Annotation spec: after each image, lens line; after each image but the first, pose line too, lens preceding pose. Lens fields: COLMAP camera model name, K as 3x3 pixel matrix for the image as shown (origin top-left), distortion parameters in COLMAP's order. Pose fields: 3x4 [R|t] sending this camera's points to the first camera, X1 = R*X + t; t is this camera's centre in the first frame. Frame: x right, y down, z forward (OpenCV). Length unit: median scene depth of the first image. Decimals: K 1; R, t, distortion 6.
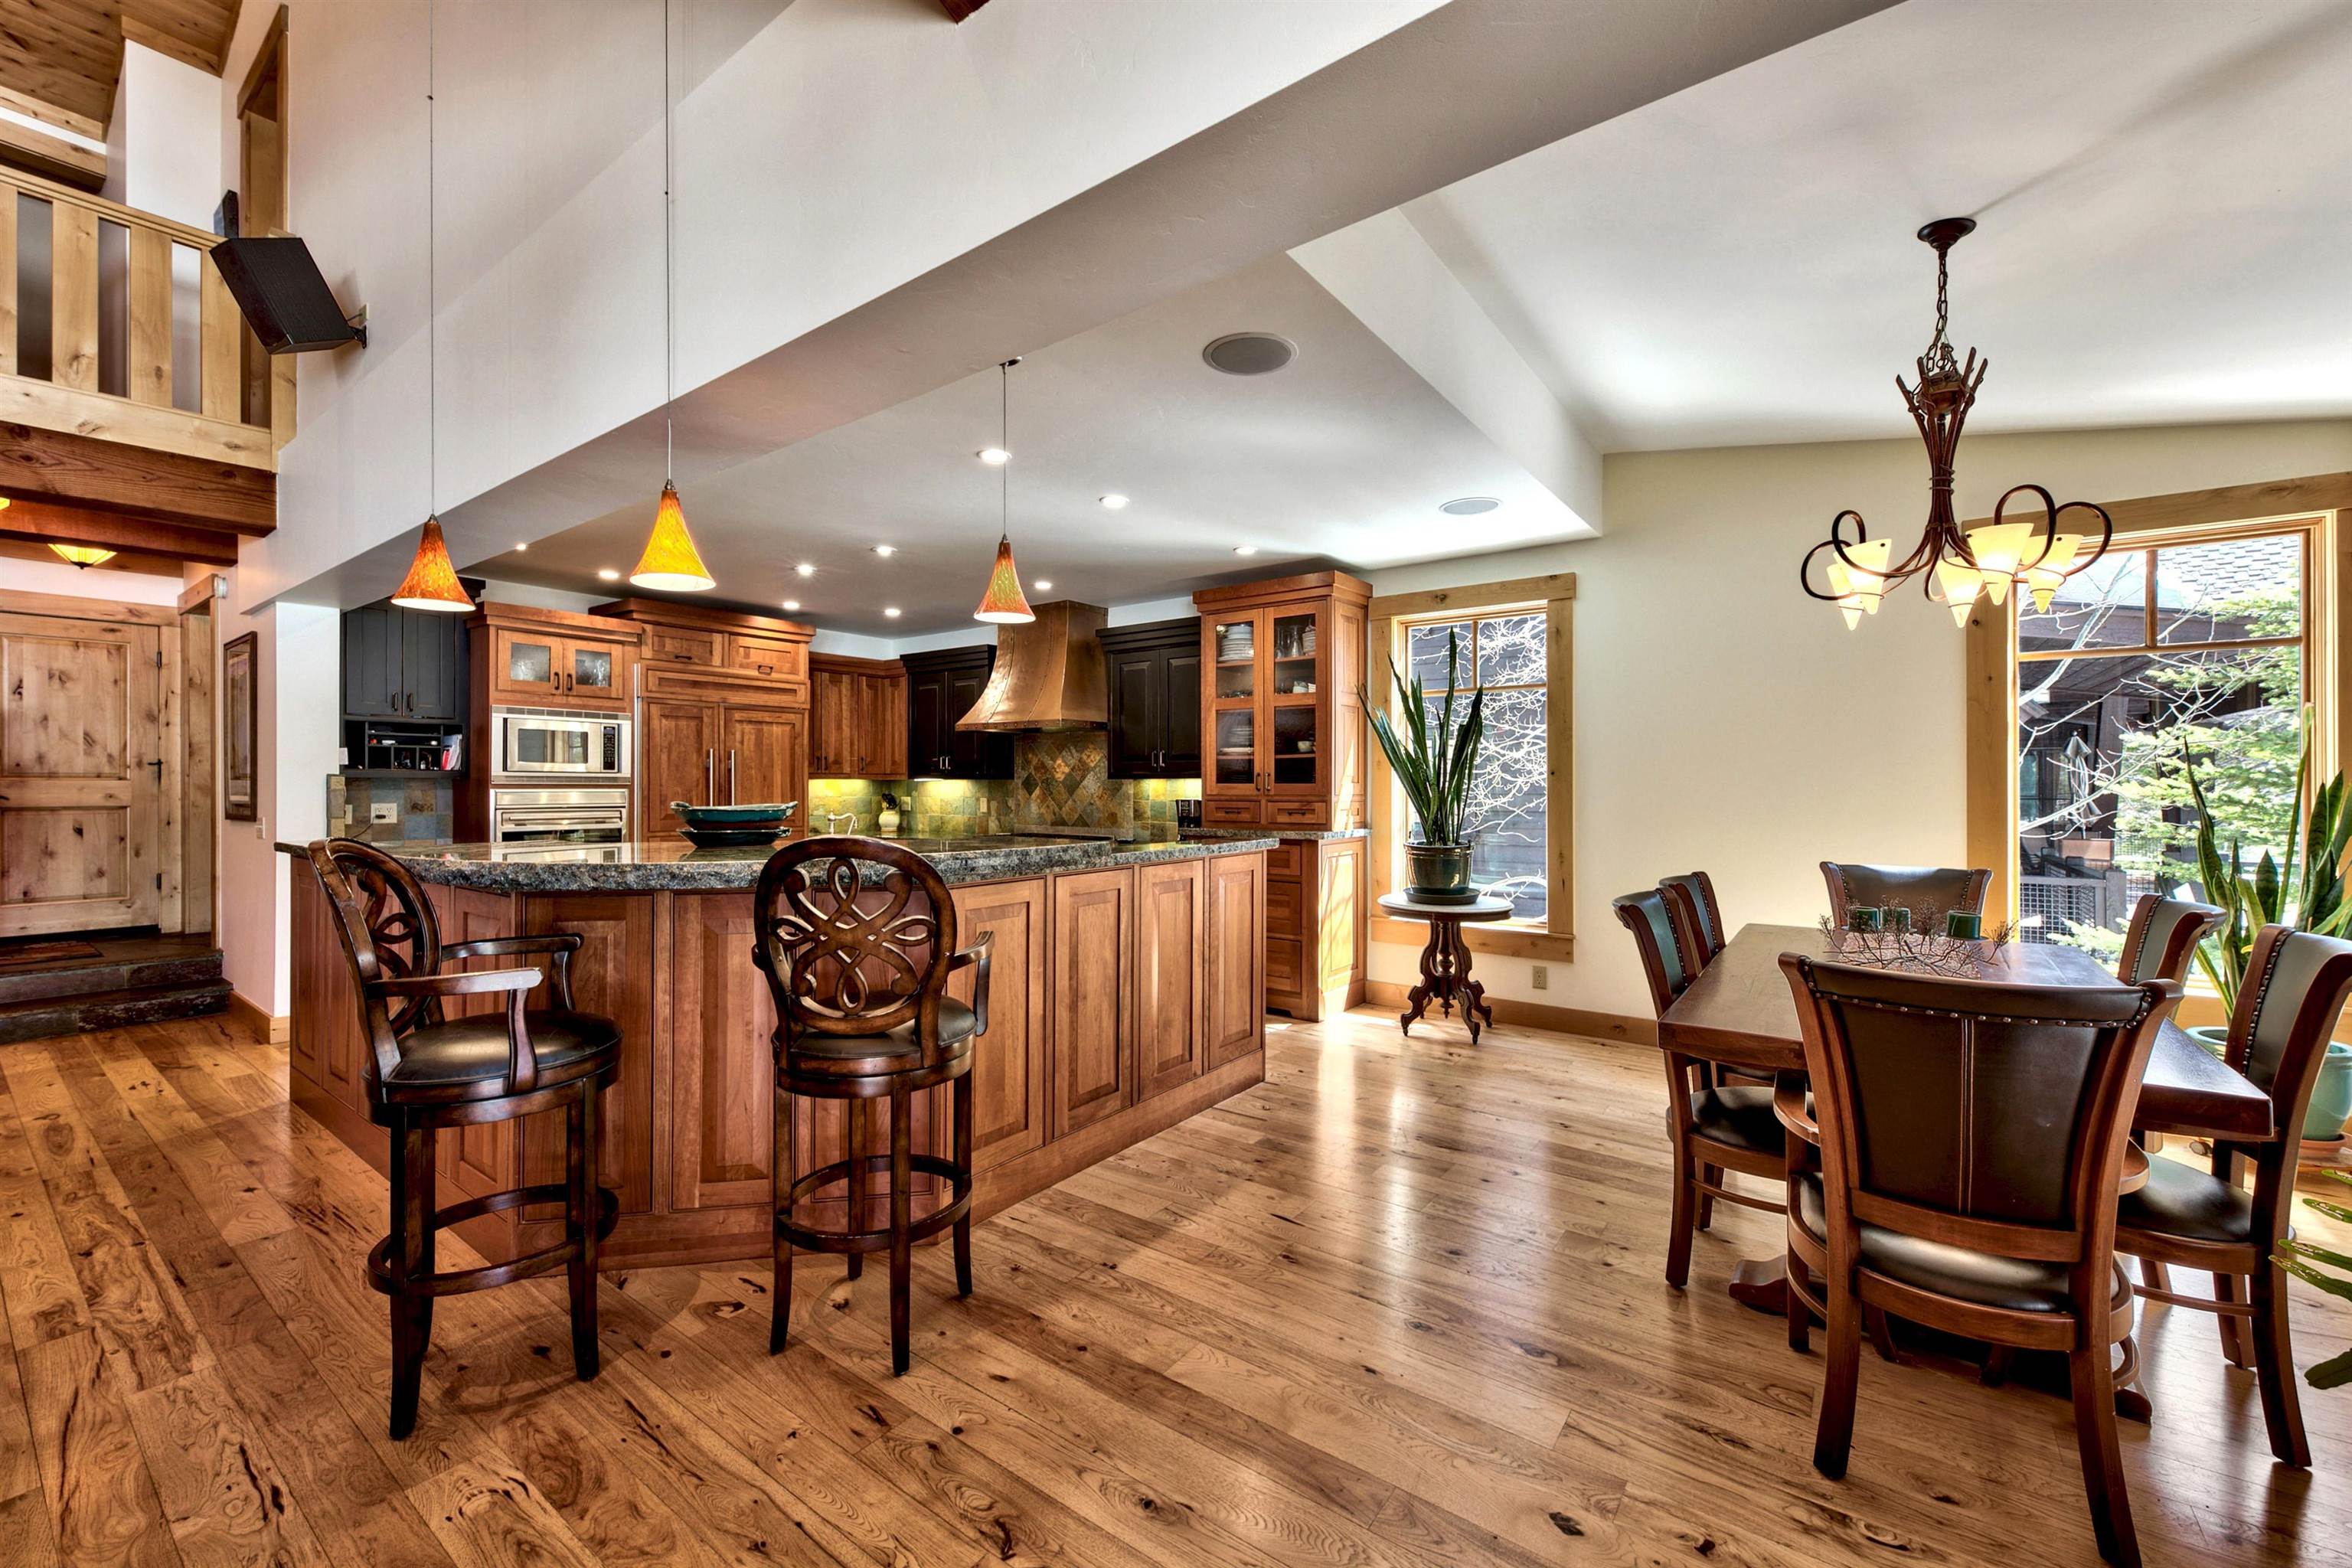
lens RADIAL K [[969.3, 0, 1176.5], [0, 969.3, 786.0], [0, 0, 1]] dist [0.004409, -0.002615]
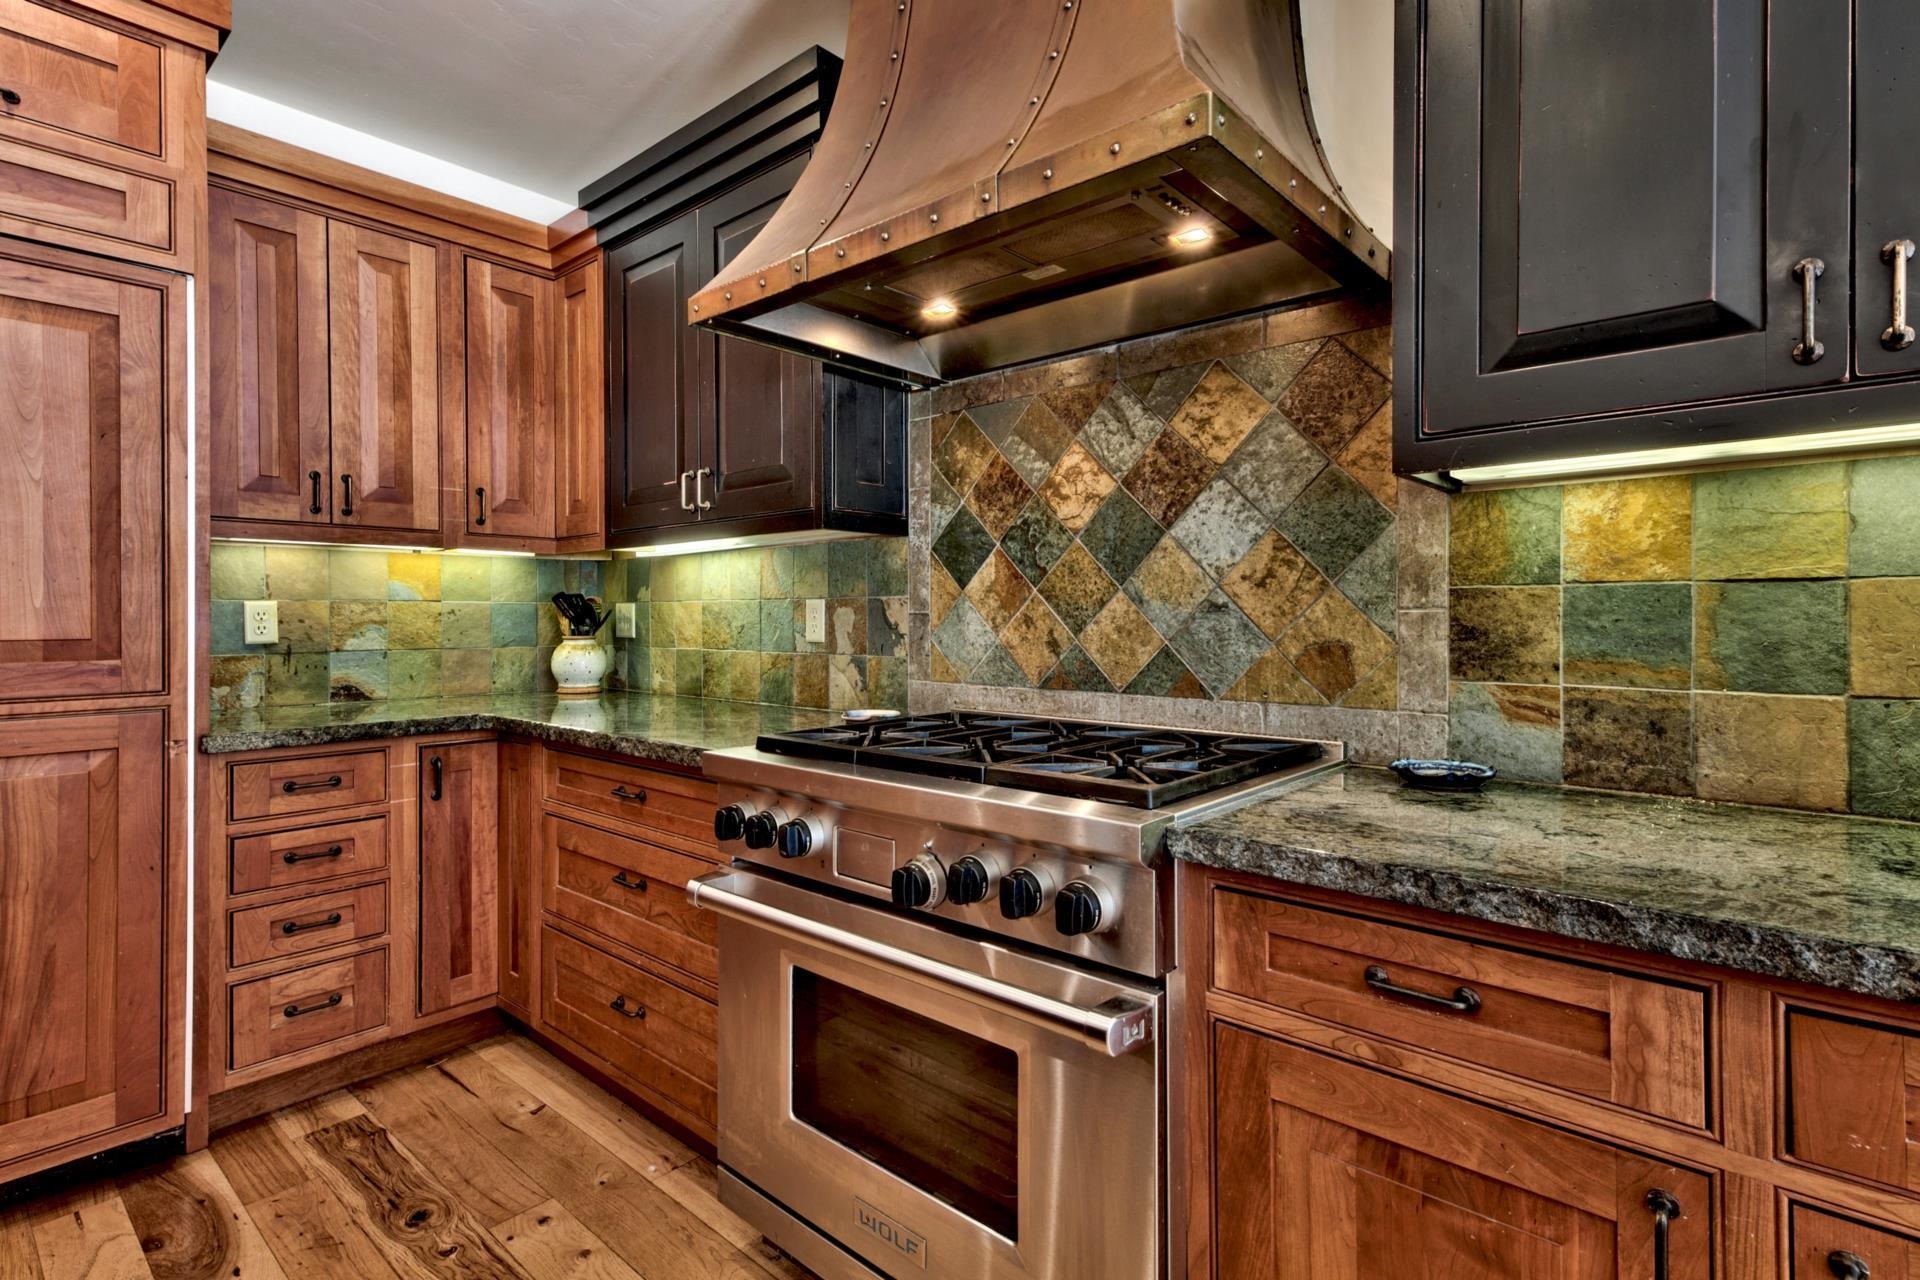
lens RADIAL K [[935.5, 0, 969.8], [0, 935.5, 612.3], [0, 0, 1]] dist [0.029901, -0.005091]
pose [[0.997603, -0.002848, -0.069133, -0.128082], [0.002553, 0.999987, -0.004352, 0.019346], [0.069144, 0.004166, 0.997598, 0.707015]]
